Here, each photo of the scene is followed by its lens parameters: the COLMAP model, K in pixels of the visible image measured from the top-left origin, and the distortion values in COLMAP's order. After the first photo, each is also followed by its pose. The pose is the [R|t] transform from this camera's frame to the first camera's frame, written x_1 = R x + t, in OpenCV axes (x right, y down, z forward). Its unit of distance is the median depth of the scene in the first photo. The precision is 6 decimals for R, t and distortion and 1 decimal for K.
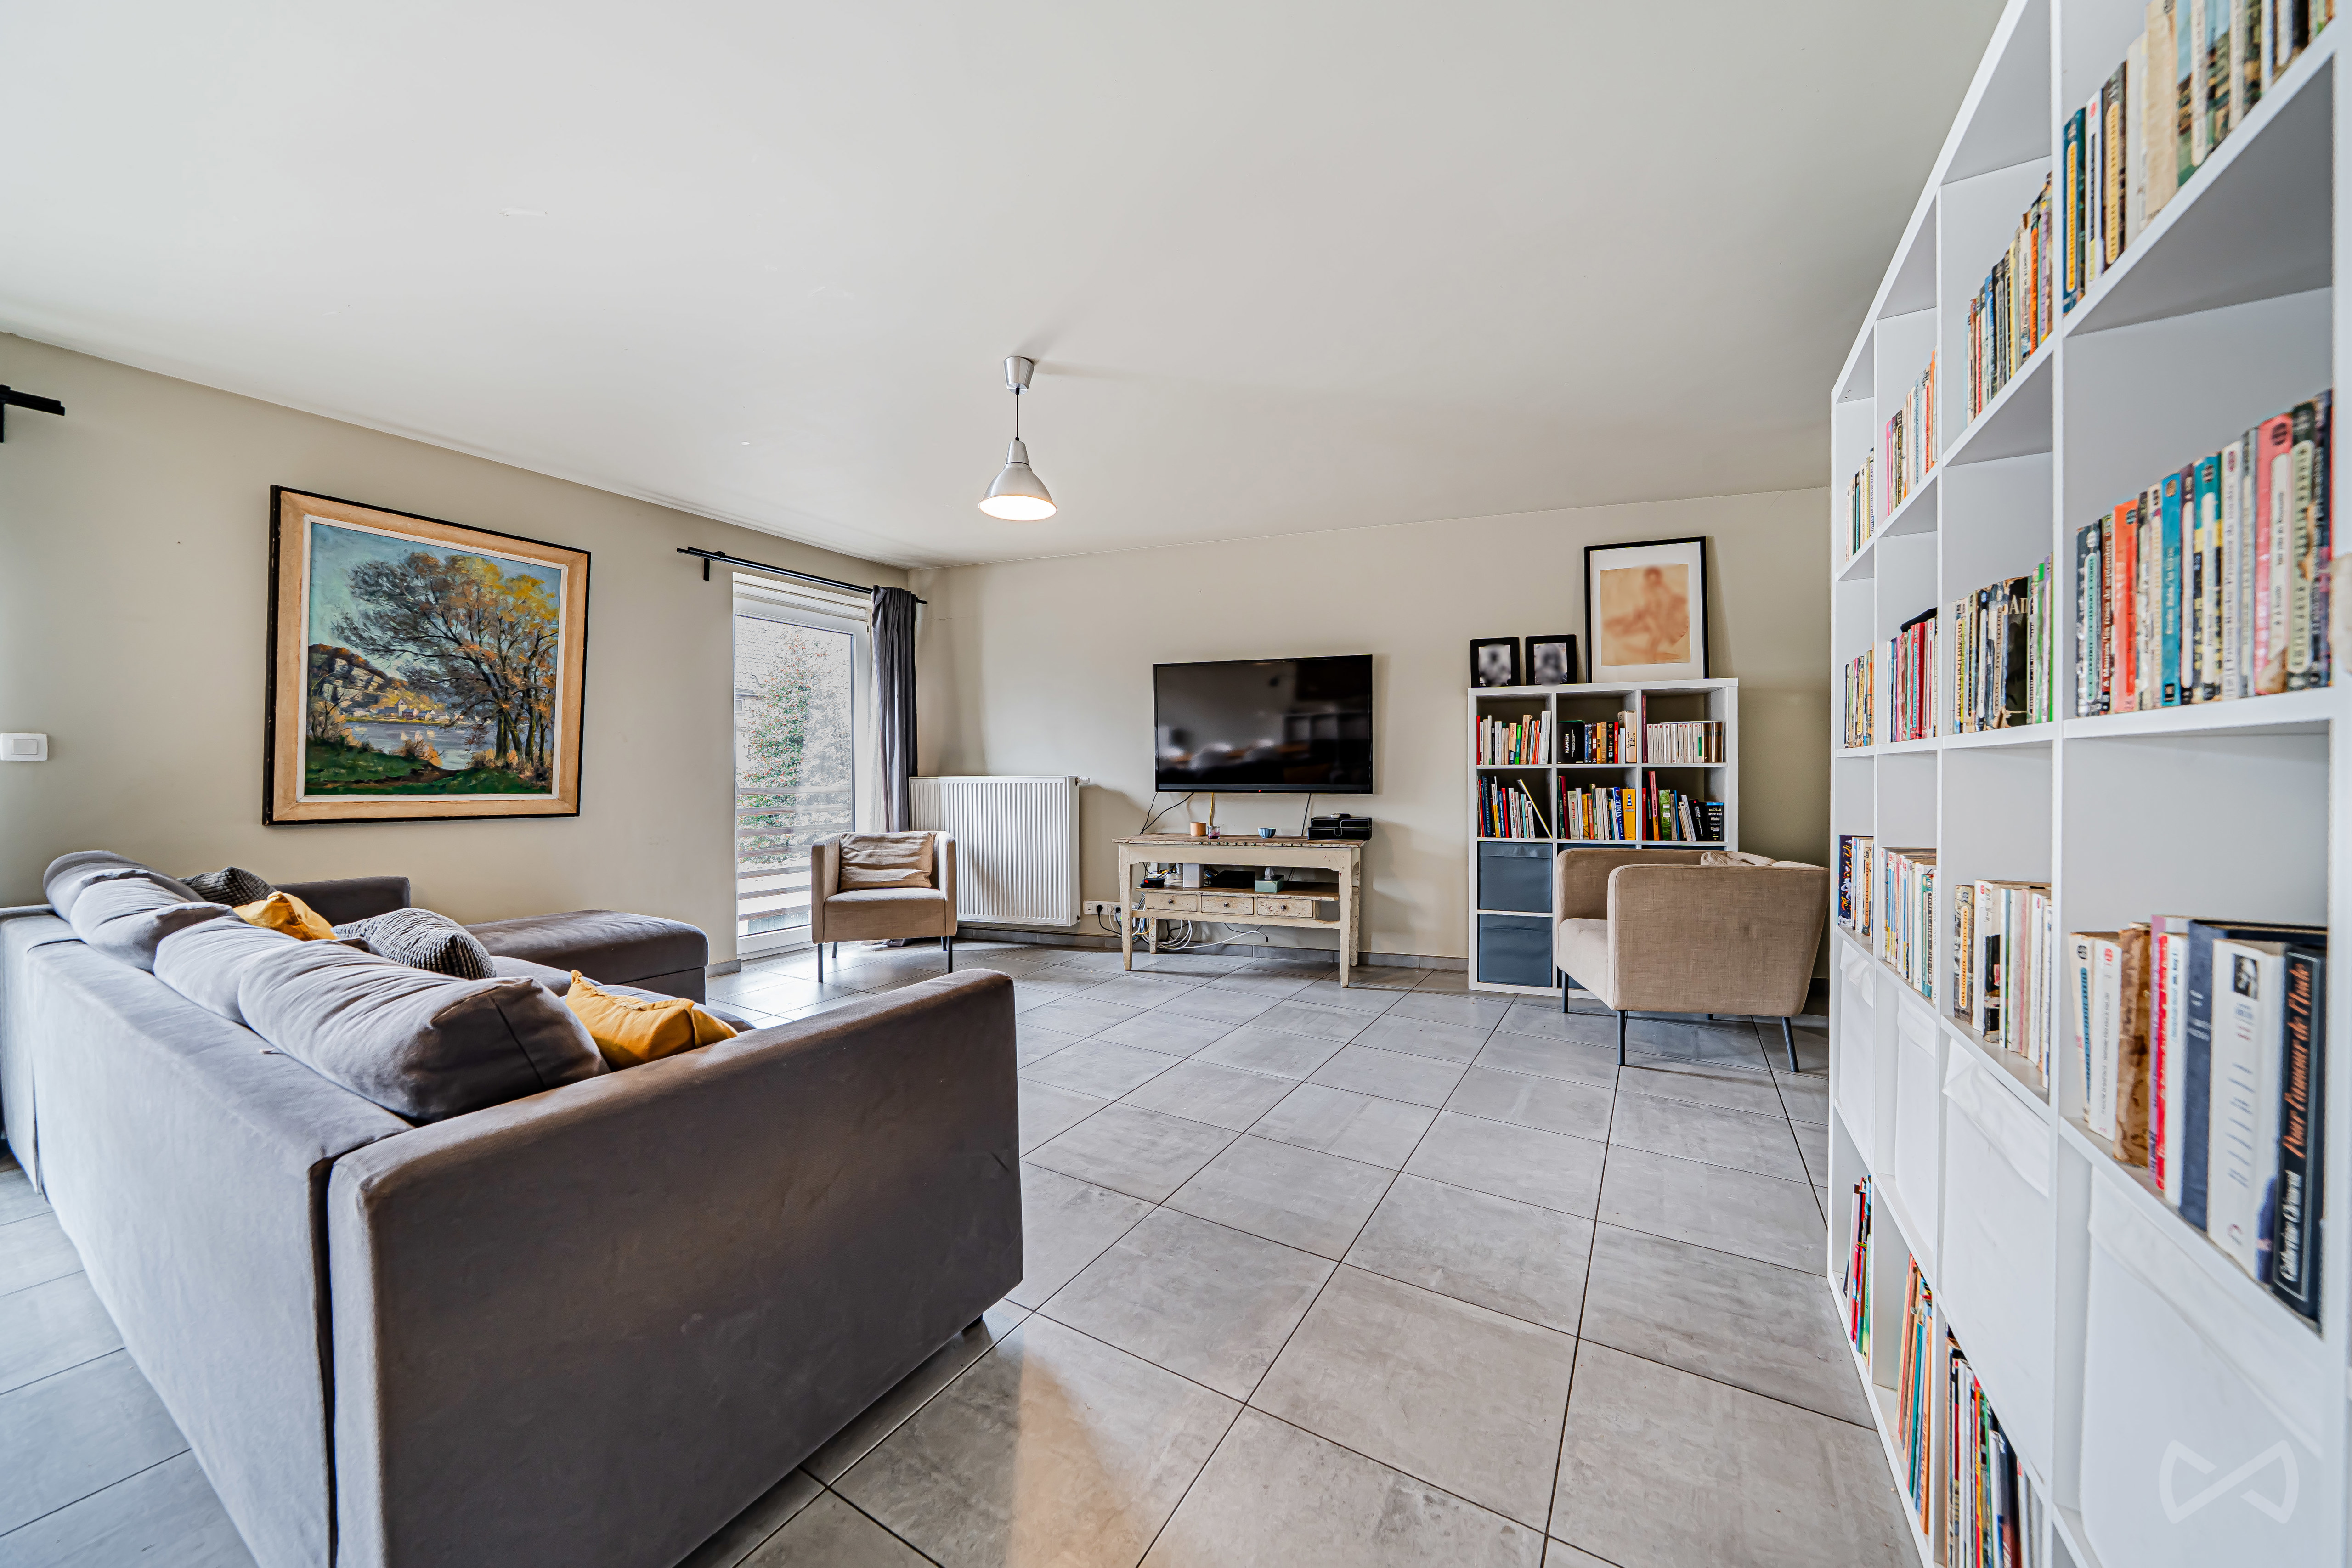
lens RADIAL K [[802.9, 0, 1175.9], [0, 802.9, 783.5], [0, 0, 1]] dist [-0.008456, 0.000398]
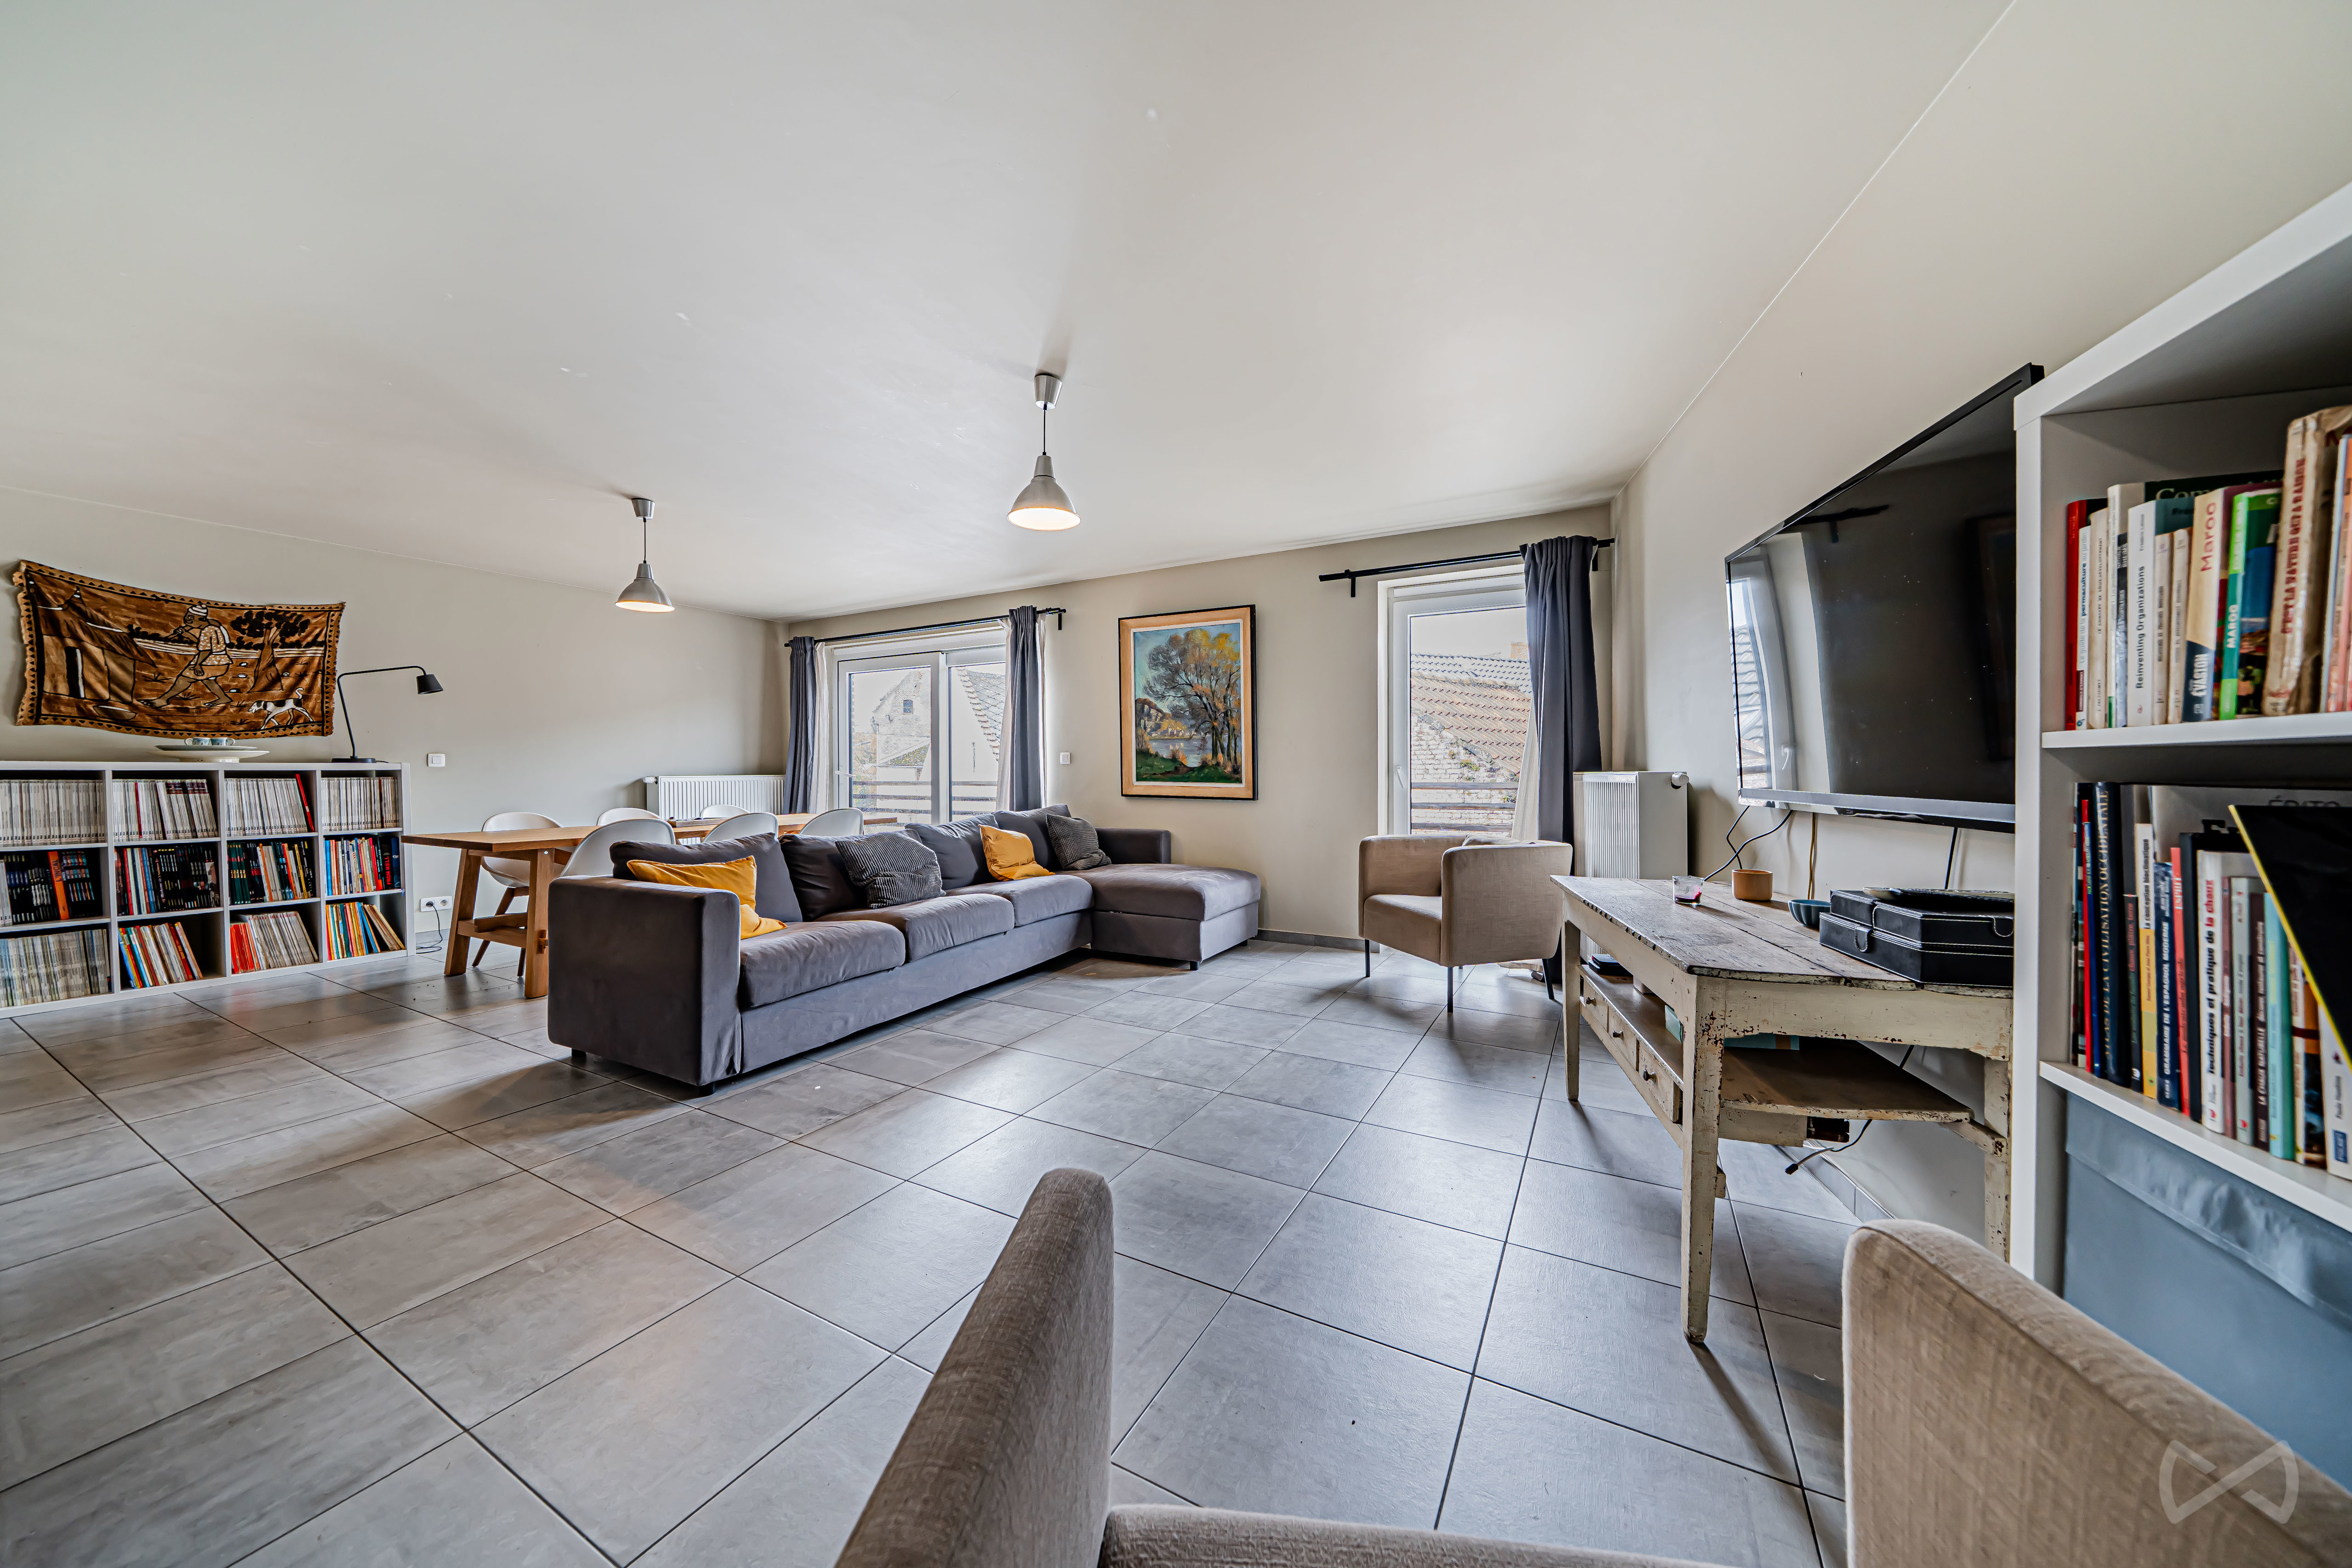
lens RADIAL K [[802.9, 0, 1156.0], [0, 802.9, 778.5], [0, 0, 1]] dist [-0.008456, 0.000398]
pose [[0.029135, 0.012724, -0.999494, 0.698069], [-0.008875, 0.999883, 0.012470, -0.013440], [0.999536, 0.008507, 0.029245, 0.901900]]
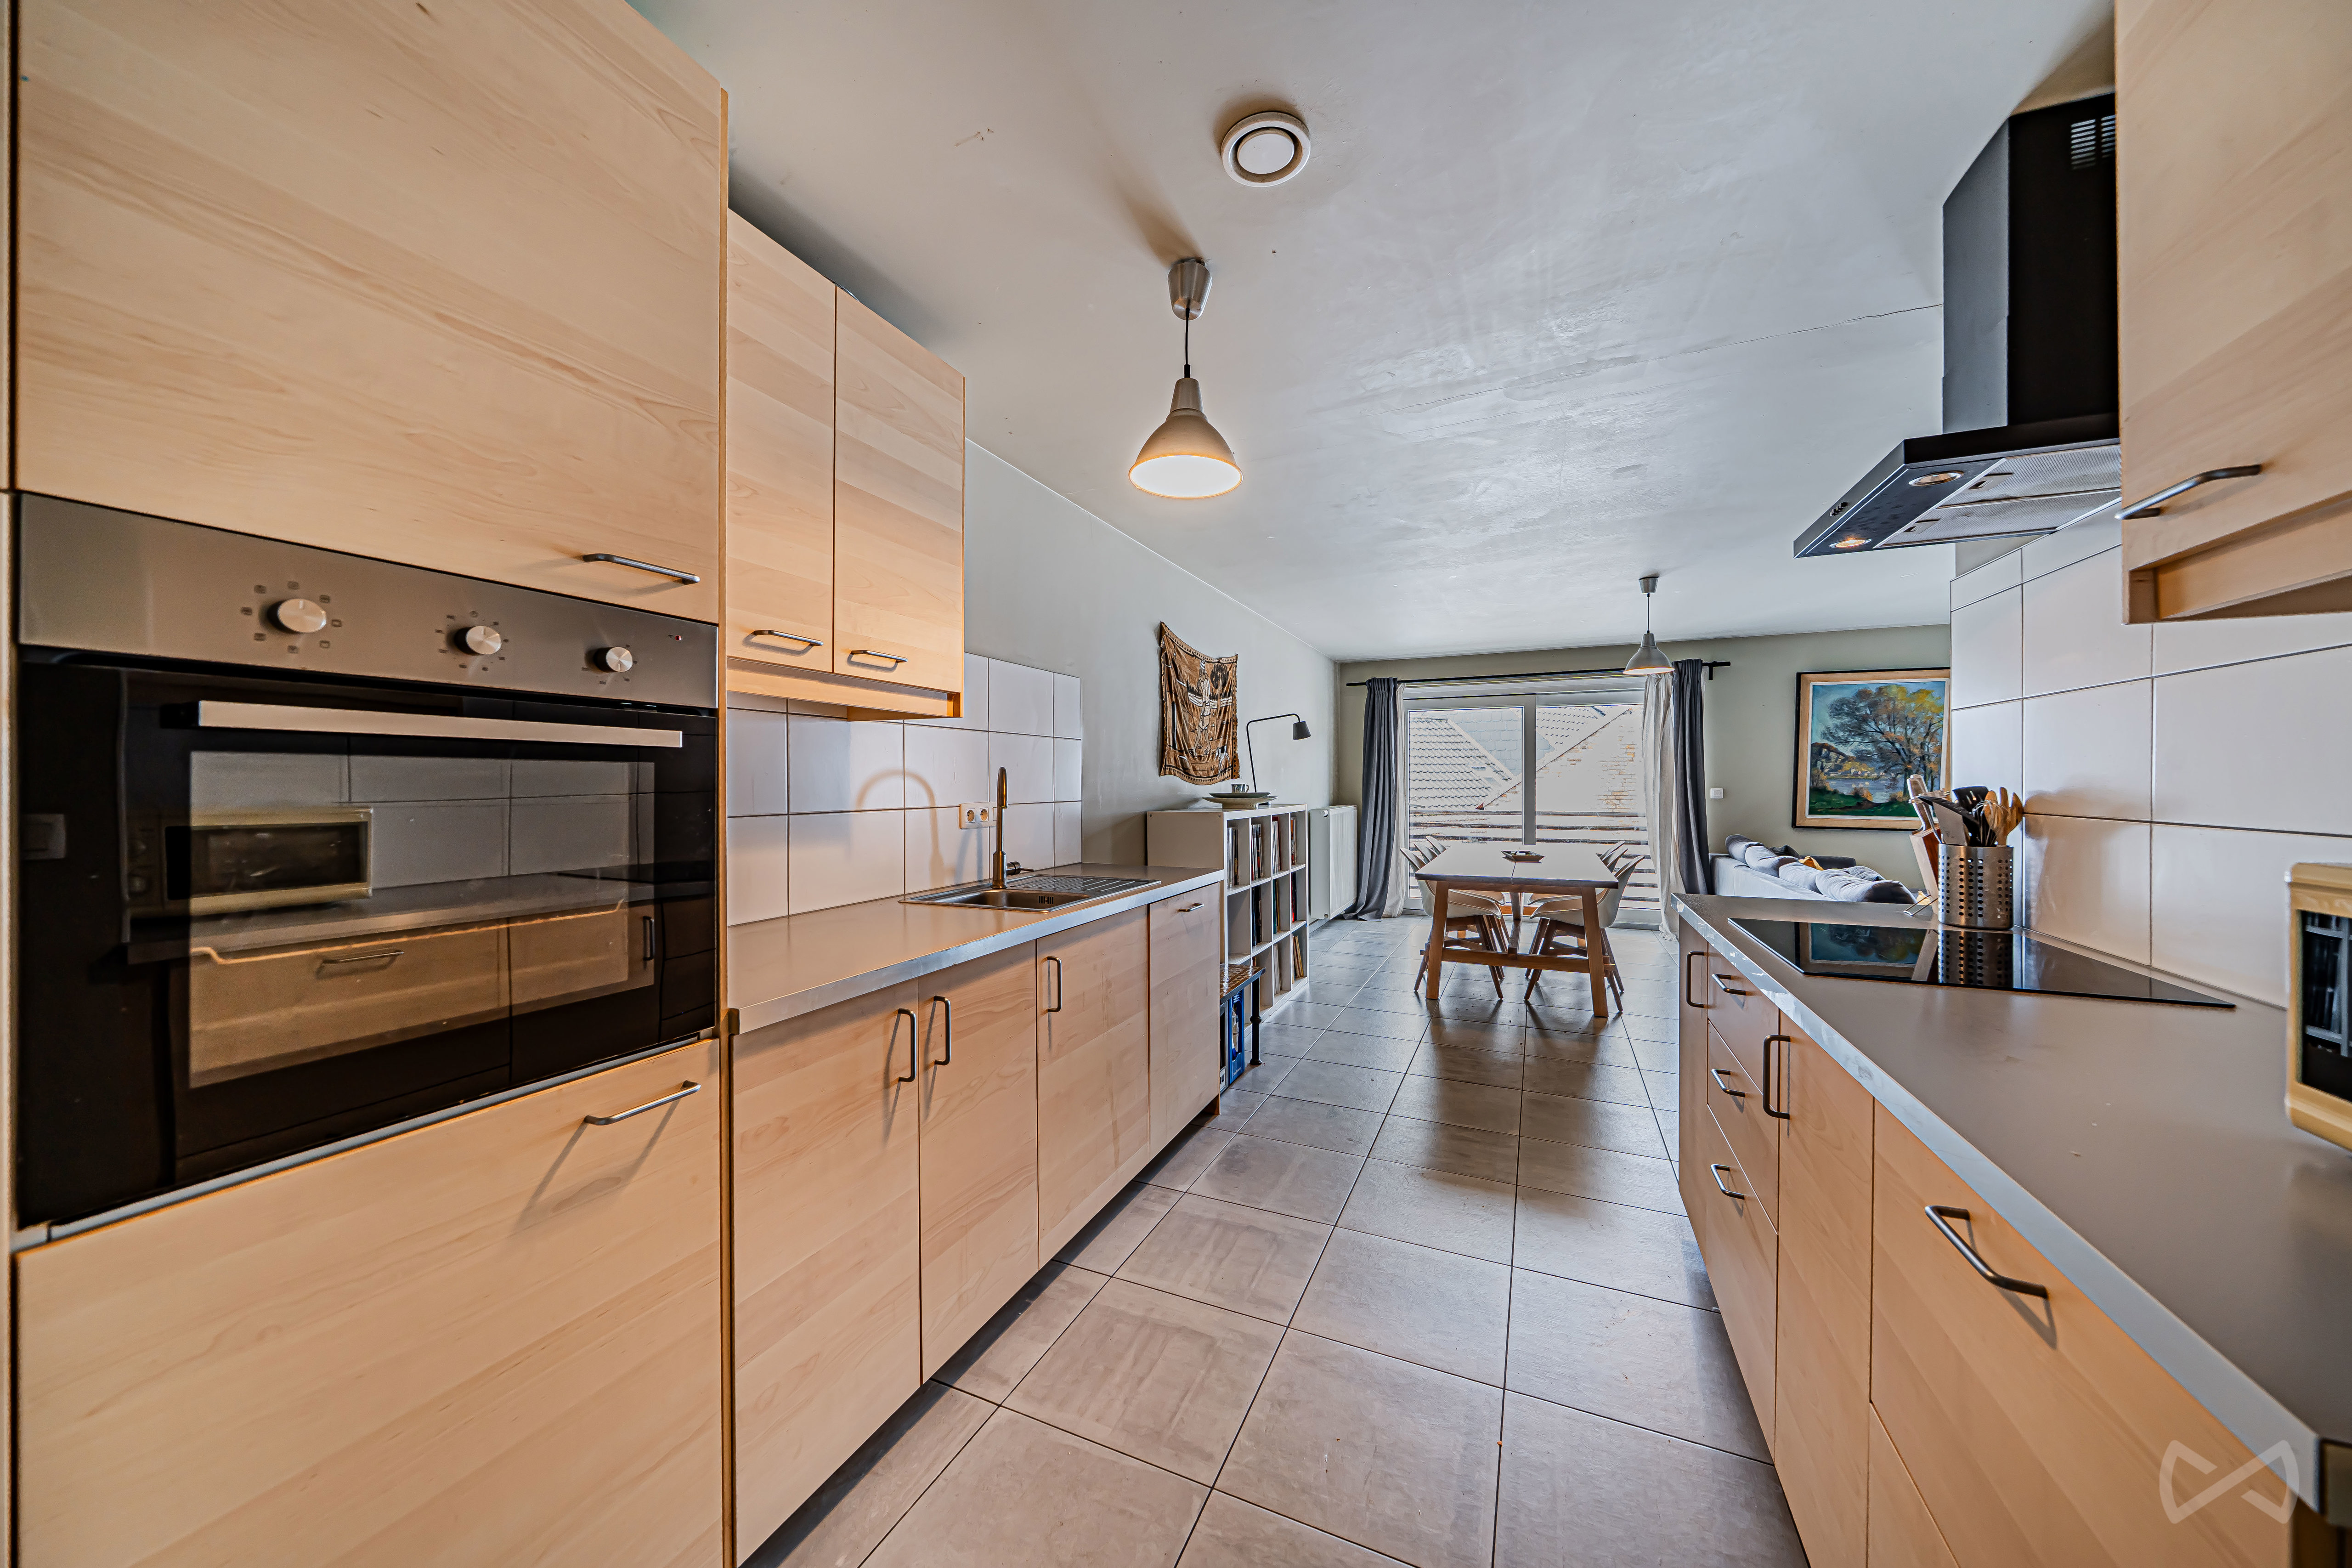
lens RADIAL K [[803.0, 0, 1170.3], [0, 803.0, 779.7], [0, 0, 1]] dist [-0.008456, 0.000398]
pose [[0.112104, 0.000528, -0.993696, 0.743628], [-0.009698, 0.999953, -0.000563, -0.054580], [0.993649, 0.009700, 0.112104, -0.836128]]
